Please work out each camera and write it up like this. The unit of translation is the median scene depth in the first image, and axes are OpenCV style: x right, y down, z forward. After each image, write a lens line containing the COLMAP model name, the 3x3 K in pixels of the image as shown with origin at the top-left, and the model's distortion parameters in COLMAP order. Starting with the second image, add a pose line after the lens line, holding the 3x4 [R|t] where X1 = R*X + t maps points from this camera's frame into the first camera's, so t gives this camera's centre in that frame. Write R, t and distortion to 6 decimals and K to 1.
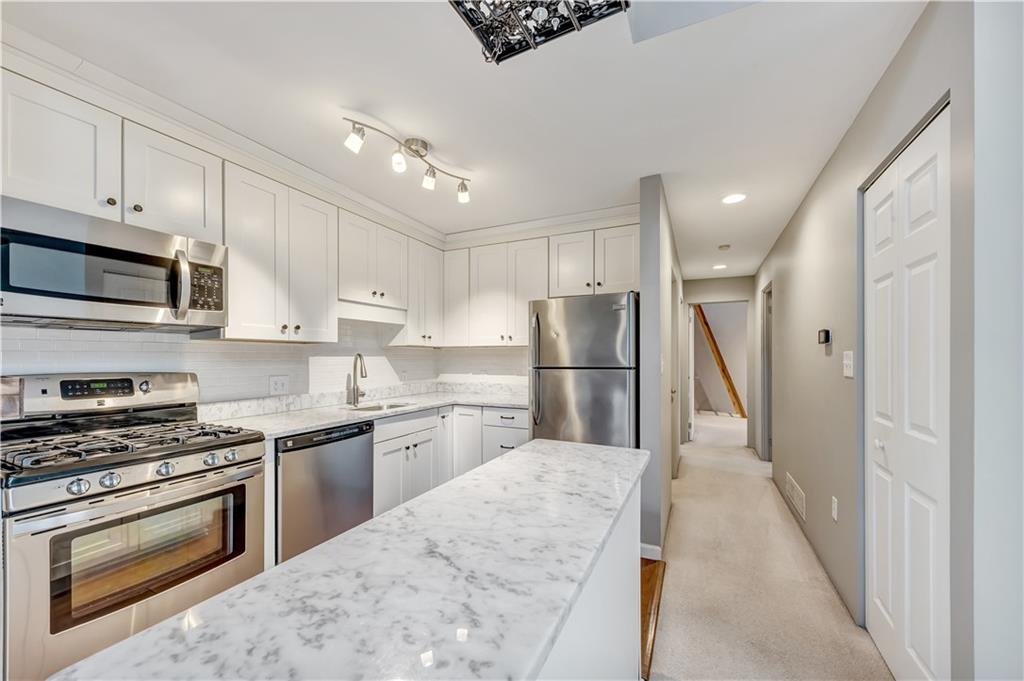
lens RADIAL K [[388.2, 0, 514.5], [0, 388.2, 361.0], [0, 0, 1]] dist [0.000582, 0.000003]
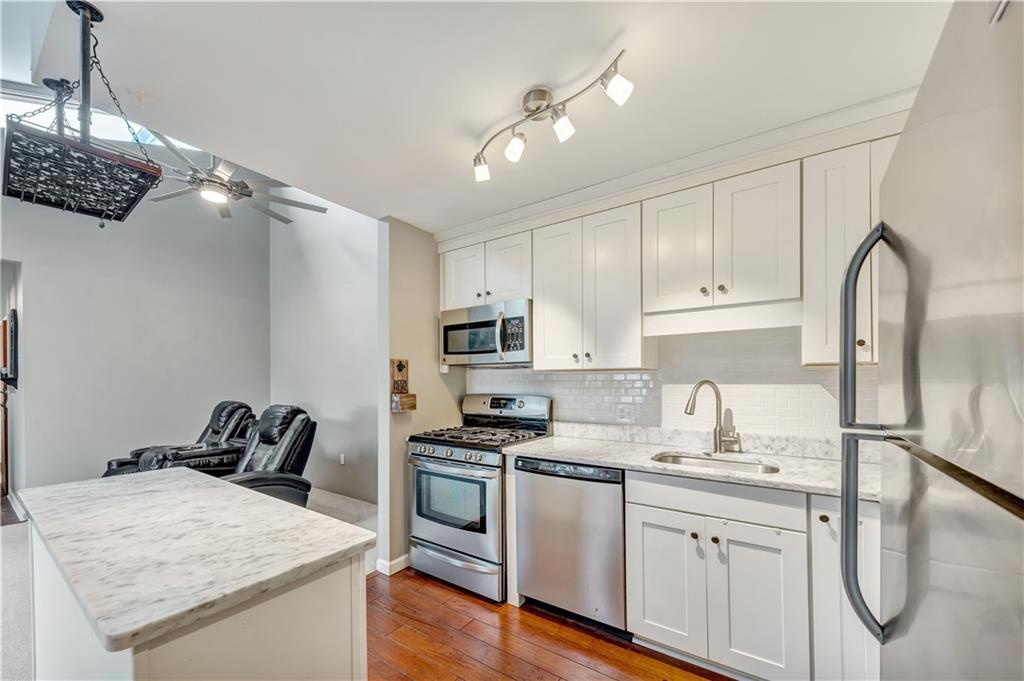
lens RADIAL K [[389.3, 0, 508.8], [0, 389.3, 381.3], [0, 0, 1]] dist [0.000319, -0.000011]
pose [[-0.158914, 0.001562, -0.987291, 0.418515], [-0.004913, 0.999985, 0.002372, -0.020662], [0.987280, 0.005227, -0.158904, 0.906663]]
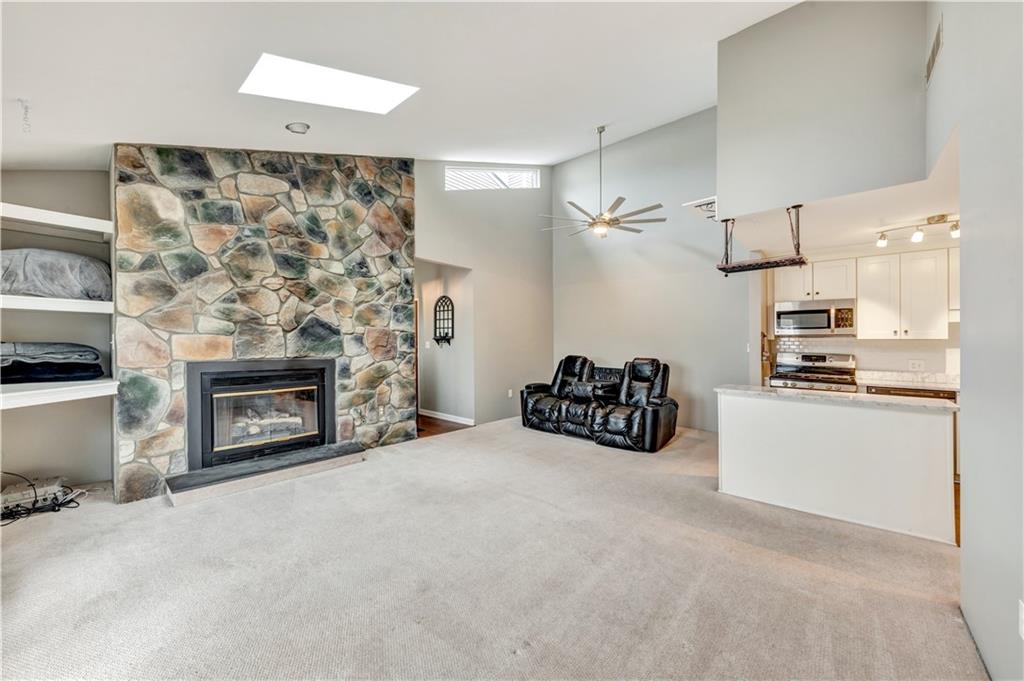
lens RADIAL K [[373.7, 0, 527.4], [0, 373.7, 327.5], [0, 0, 1]] dist [-0.000462, -0.000058]
pose [[-0.230965, -0.047619, -0.971796, 1.397301], [-0.020357, 0.998819, -0.044105, 0.005091], [0.972749, 0.009596, -0.231662, -0.258906]]
